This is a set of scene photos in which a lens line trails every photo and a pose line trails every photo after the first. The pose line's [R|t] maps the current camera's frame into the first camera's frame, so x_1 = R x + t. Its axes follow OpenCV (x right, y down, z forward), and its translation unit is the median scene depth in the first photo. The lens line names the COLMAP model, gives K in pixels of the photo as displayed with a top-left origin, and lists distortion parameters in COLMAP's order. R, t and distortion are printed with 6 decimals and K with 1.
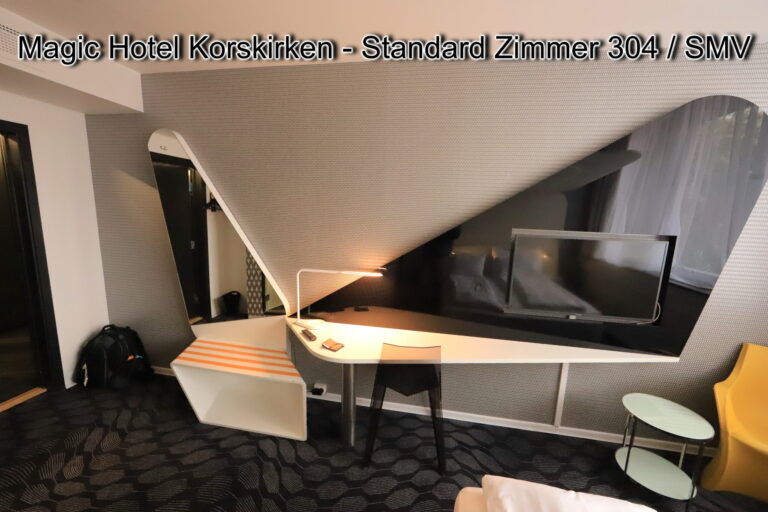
lens RADIAL K [[300.5, 0, 384.8], [0, 300.5, 258.6], [0, 0, 1]] dist [-0.008192, 0.001073]
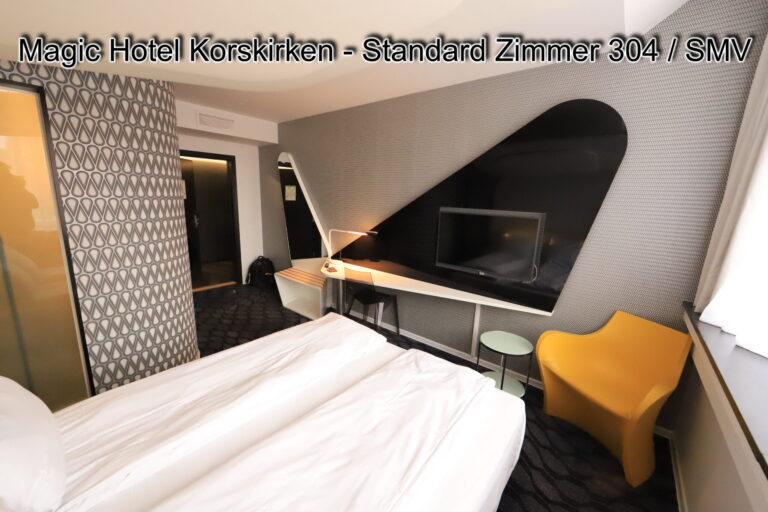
lens RADIAL K [[300.5, 0, 378.4], [0, 300.5, 255.1], [0, 0, 1]] dist [-0.008192, 0.001073]
pose [[0.865430, 0.095131, -0.491916, 0.818131], [-0.087521, 0.995417, 0.038527, 0.093728], [0.493327, 0.009711, 0.869790, -0.368570]]
